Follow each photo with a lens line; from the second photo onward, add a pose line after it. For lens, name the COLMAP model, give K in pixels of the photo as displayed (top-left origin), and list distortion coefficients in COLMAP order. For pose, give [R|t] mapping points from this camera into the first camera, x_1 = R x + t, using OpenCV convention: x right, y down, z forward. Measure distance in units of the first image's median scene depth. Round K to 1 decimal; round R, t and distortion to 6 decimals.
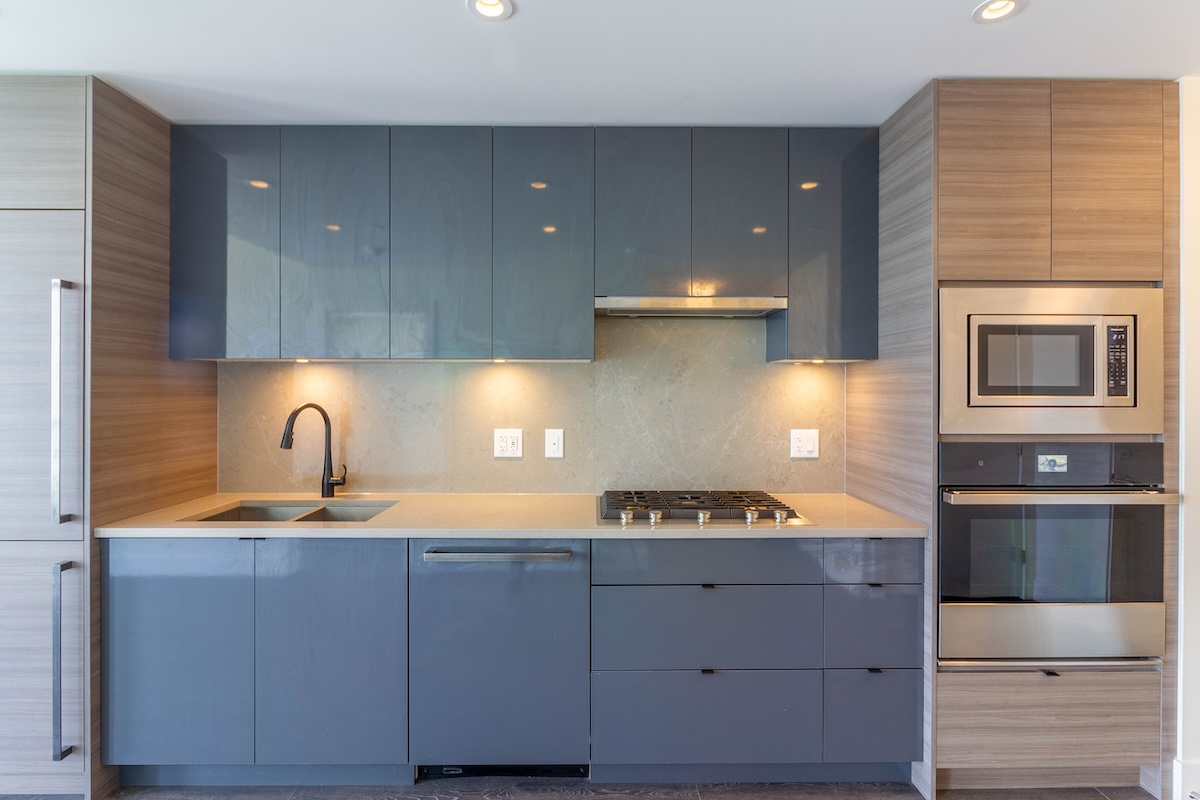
lens RADIAL K [[559.3, 0, 599.6], [0, 559.3, 386.3], [0, 0, 1]] dist [0.000304, -0.000016]
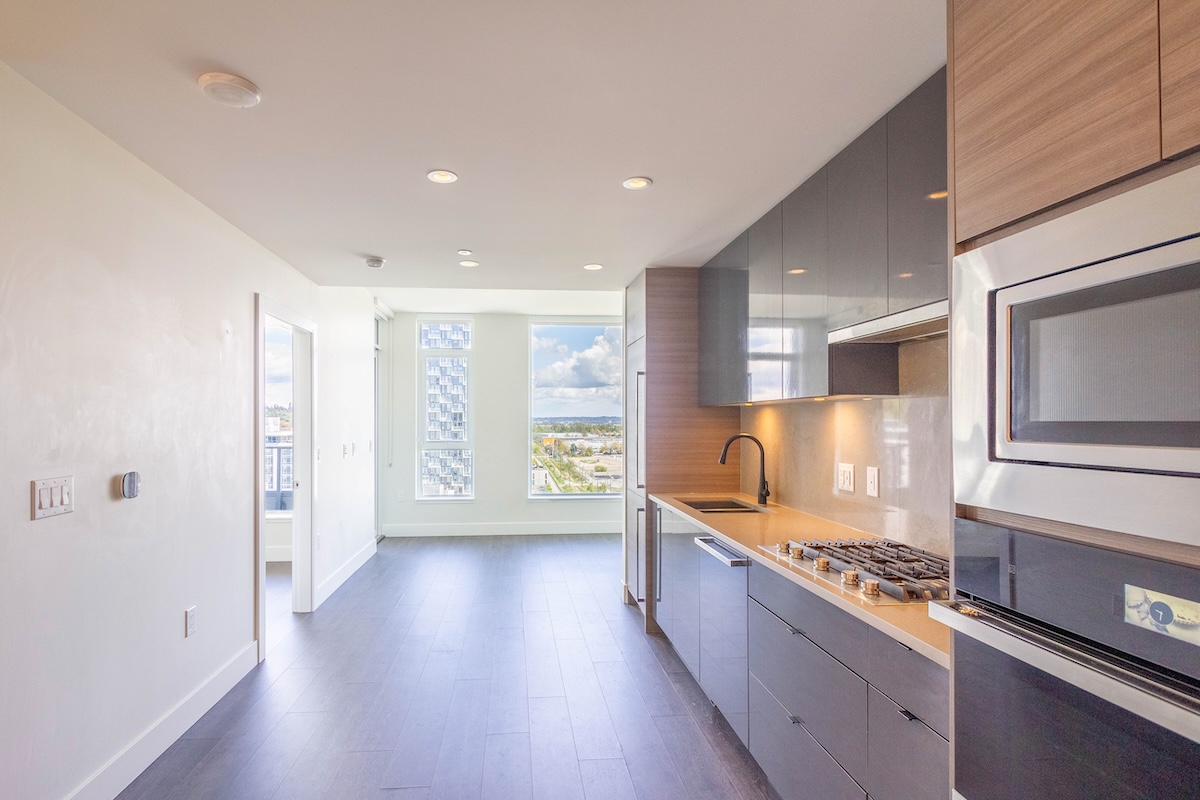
lens RADIAL K [[596.0, 0, 595.8], [0, 596.0, 420.4], [0, 0, 1]] dist [0.000083, -0.000280]
pose [[0.132435, -0.003656, -0.991185, 1.183026], [0.001751, 0.999992, -0.003455, -0.000891], [0.991190, -0.001278, 0.132441, 0.537469]]
